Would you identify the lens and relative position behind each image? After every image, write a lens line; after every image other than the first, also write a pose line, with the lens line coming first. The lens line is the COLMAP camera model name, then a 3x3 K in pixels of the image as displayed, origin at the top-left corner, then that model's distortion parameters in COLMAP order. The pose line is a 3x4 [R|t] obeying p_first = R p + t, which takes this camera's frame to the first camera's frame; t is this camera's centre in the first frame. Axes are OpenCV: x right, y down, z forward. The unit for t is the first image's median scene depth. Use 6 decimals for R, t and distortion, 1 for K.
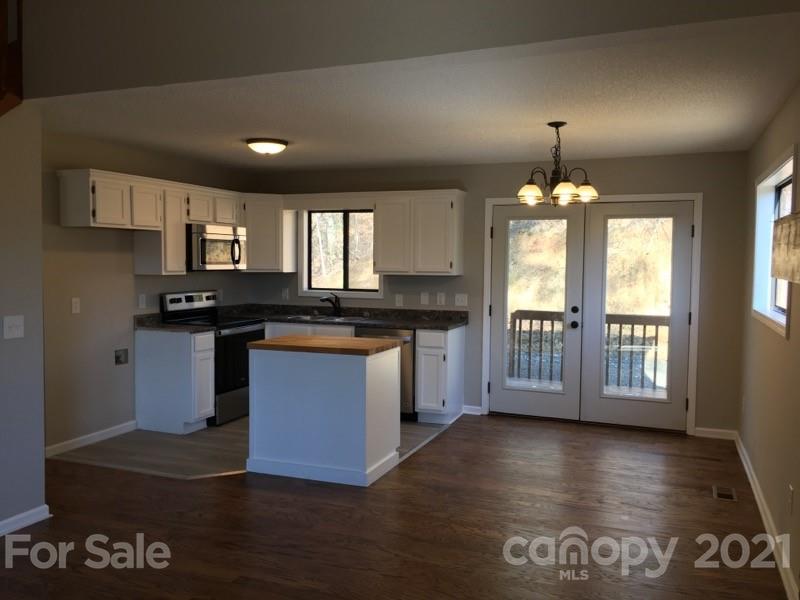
lens RADIAL K [[677.4, 0, 400.0], [0, 677.4, 300.0], [0, 0, 1]] dist [0.084157, -0.119822]
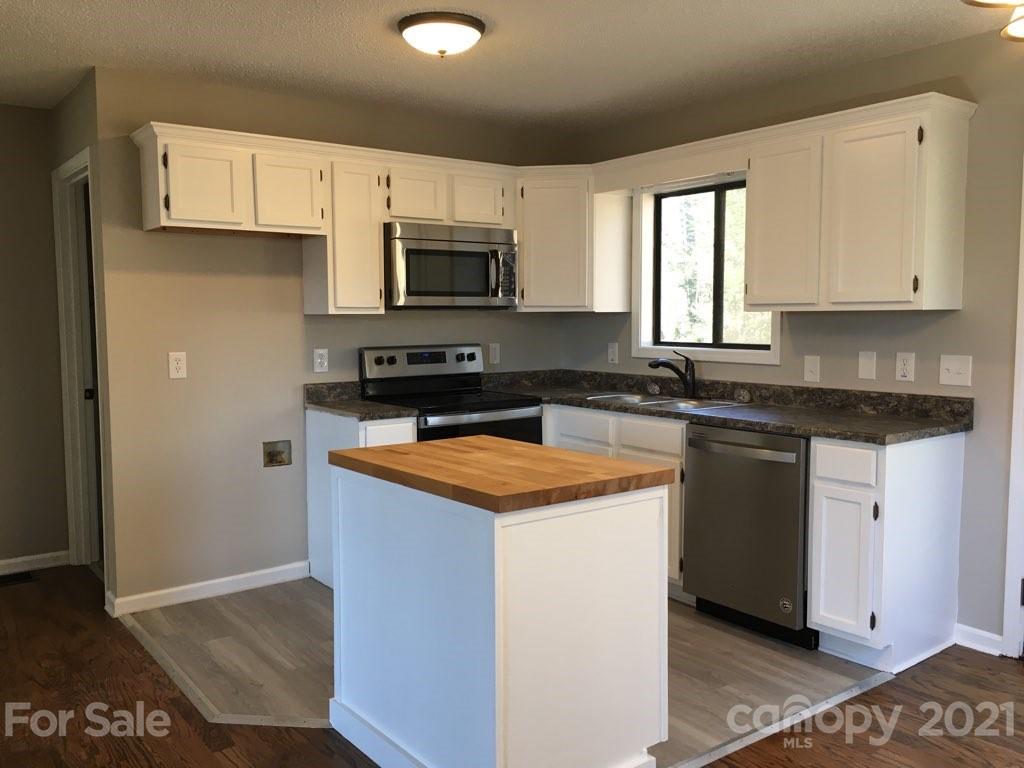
lens RADIAL K [[867.1, 0, 512.0], [0, 867.1, 384.0], [0, 0, 1]] dist [0.084157, -0.119822]
pose [[0.854841, 0.029766, -0.518035, 0.148250], [-0.018947, 0.999478, 0.026163, -0.000683], [0.518544, -0.012550, 0.854959, 0.436665]]
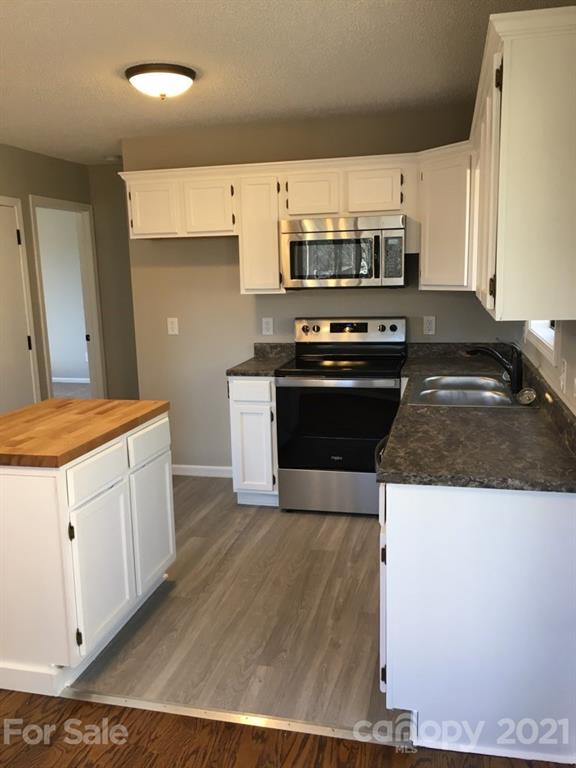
lens RADIAL K [[650.3, 0, 288.0], [0, 650.3, 384.0], [0, 0, 1]] dist [0.084157, -0.119822]
pose [[0.139876, 0.164770, -0.976364, 0.371526], [-0.031298, 0.986300, 0.161963, -0.054591], [0.989674, 0.007904, 0.143116, 0.897377]]
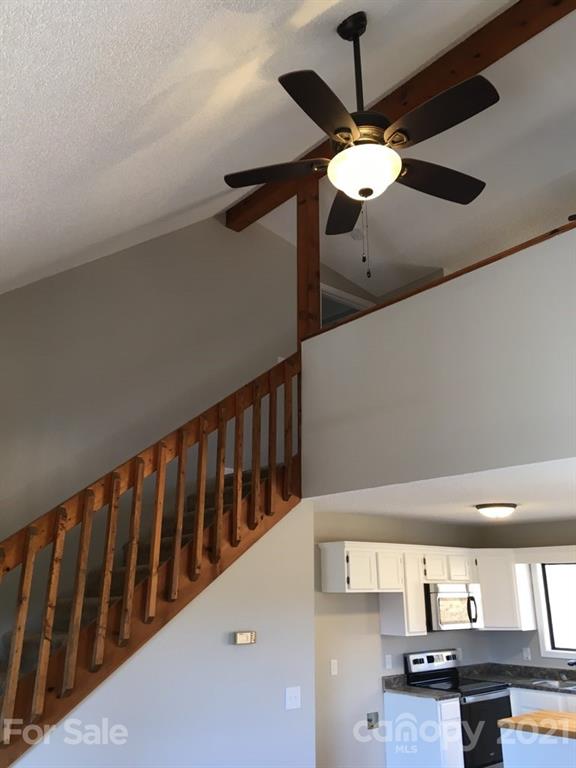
lens RADIAL K [[650.3, 0, 288.0], [0, 650.3, 384.0], [0, 0, 1]] dist [0.084157, -0.119822]
pose [[0.887518, -0.150906, -0.435362, -0.007265], [-0.013851, 0.935685, -0.352565, -0.038367], [0.460565, 0.318938, 0.828346, -0.049644]]
